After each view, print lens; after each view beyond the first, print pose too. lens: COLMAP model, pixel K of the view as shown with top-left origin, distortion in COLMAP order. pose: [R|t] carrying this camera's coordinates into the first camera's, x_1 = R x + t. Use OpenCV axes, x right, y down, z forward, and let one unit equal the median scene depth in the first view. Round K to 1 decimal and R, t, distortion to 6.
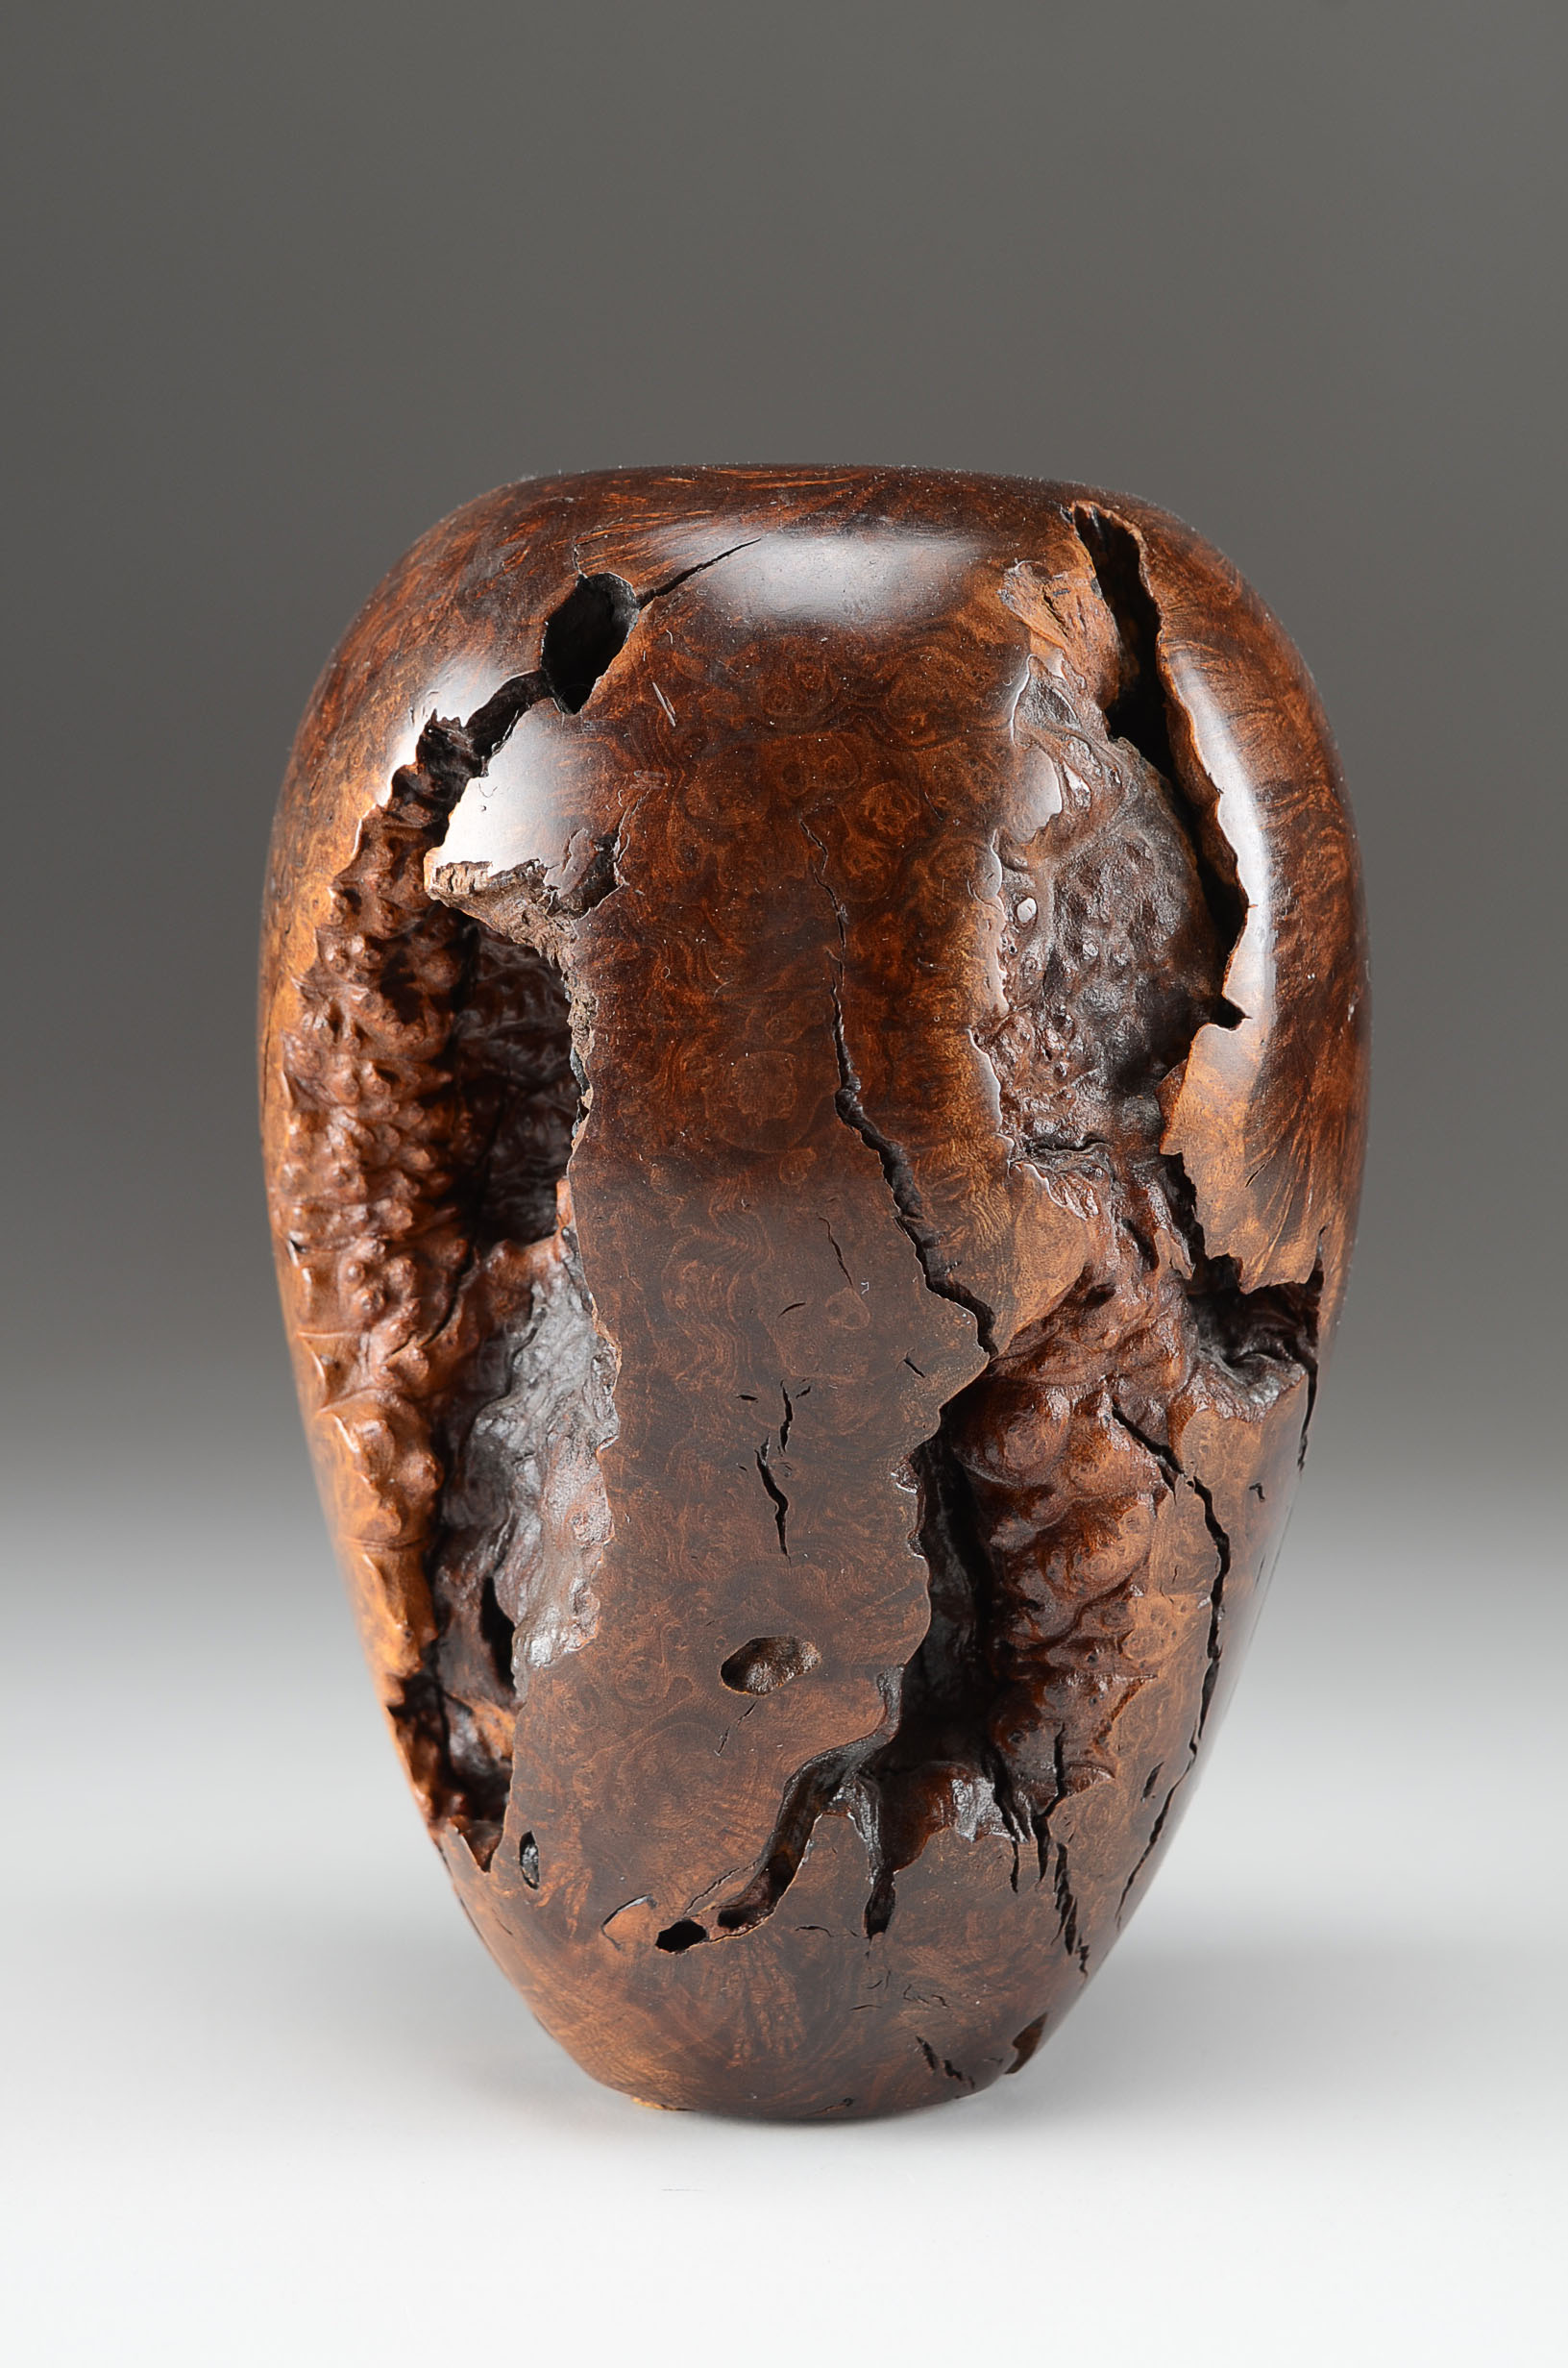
lens RADIAL K [[4048.6, 0, 784.0], [0, 4048.6, 1184.0], [0, 0, 1]] dist [-0.007283, 0.023516]
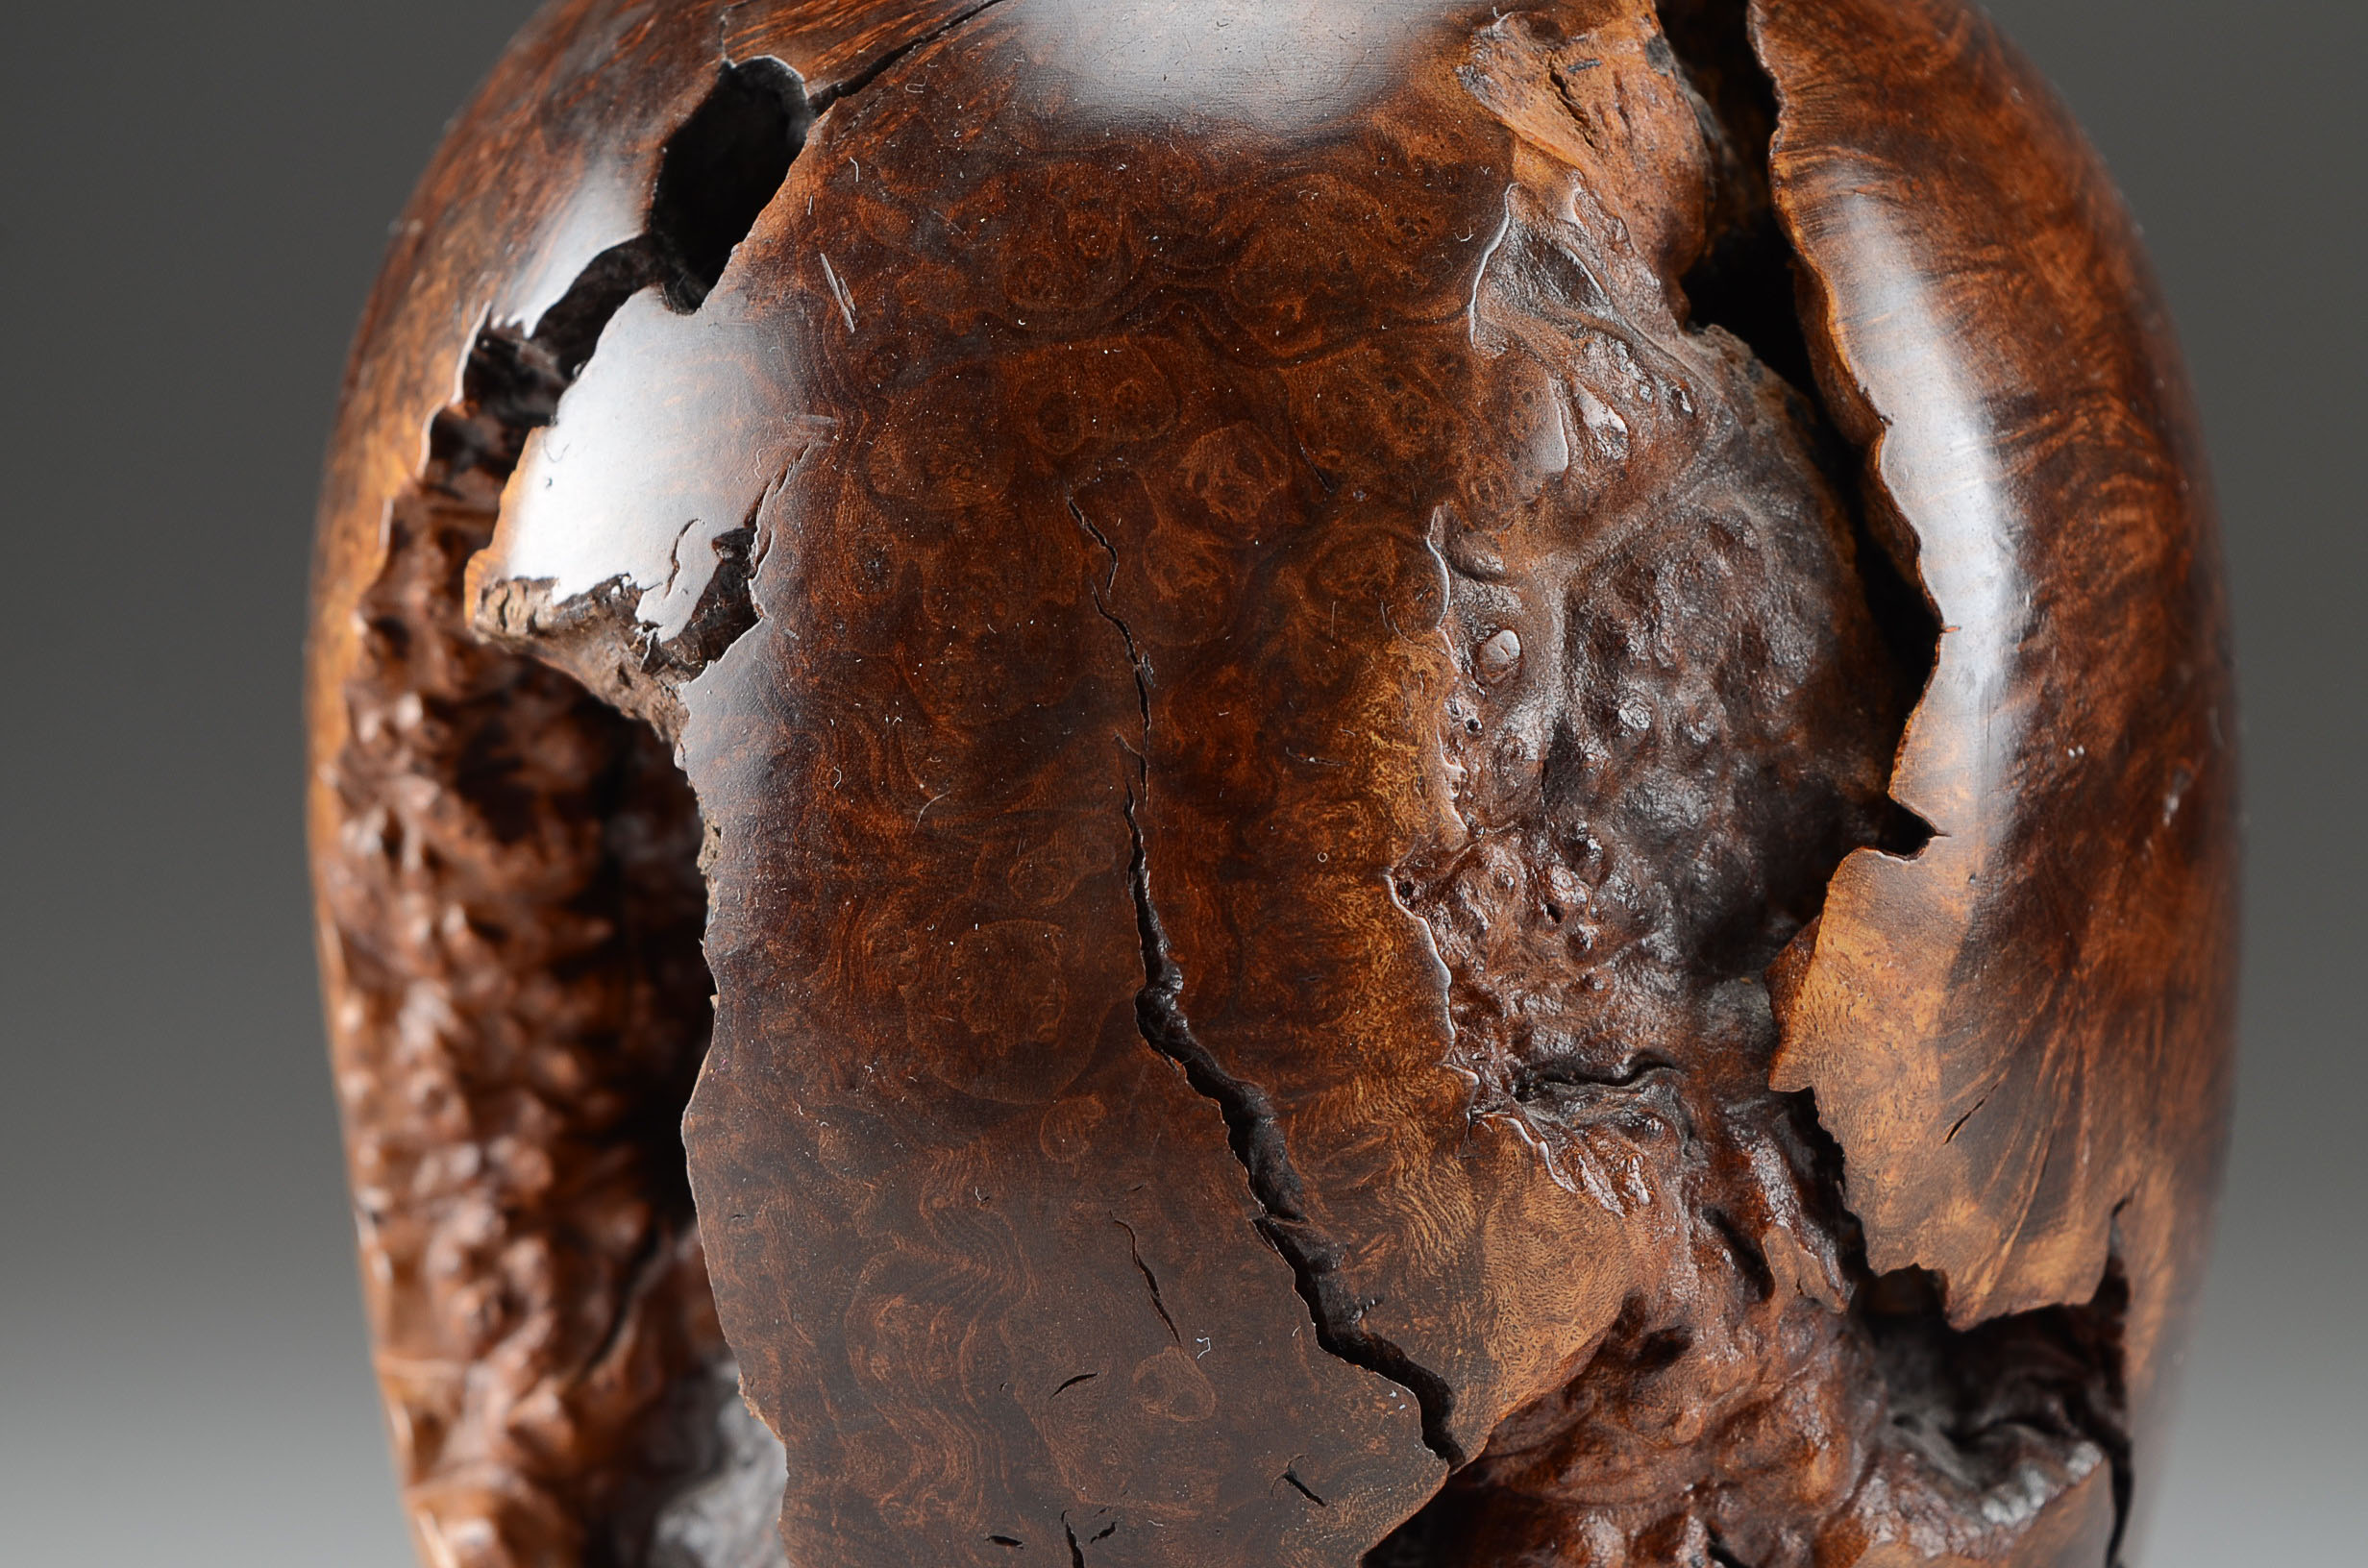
lens RADIAL K [[5206.1, 0, 1184.0], [0, 5206.1, 784.0], [0, 0, 1]] dist [0.036830, 0.137374]
pose [[0.987962, -0.010199, -0.154362, 0.123670], [0.009433, 0.999939, -0.005696, -0.045411], [0.154411, 0.004172, 0.987998, 0.294561]]
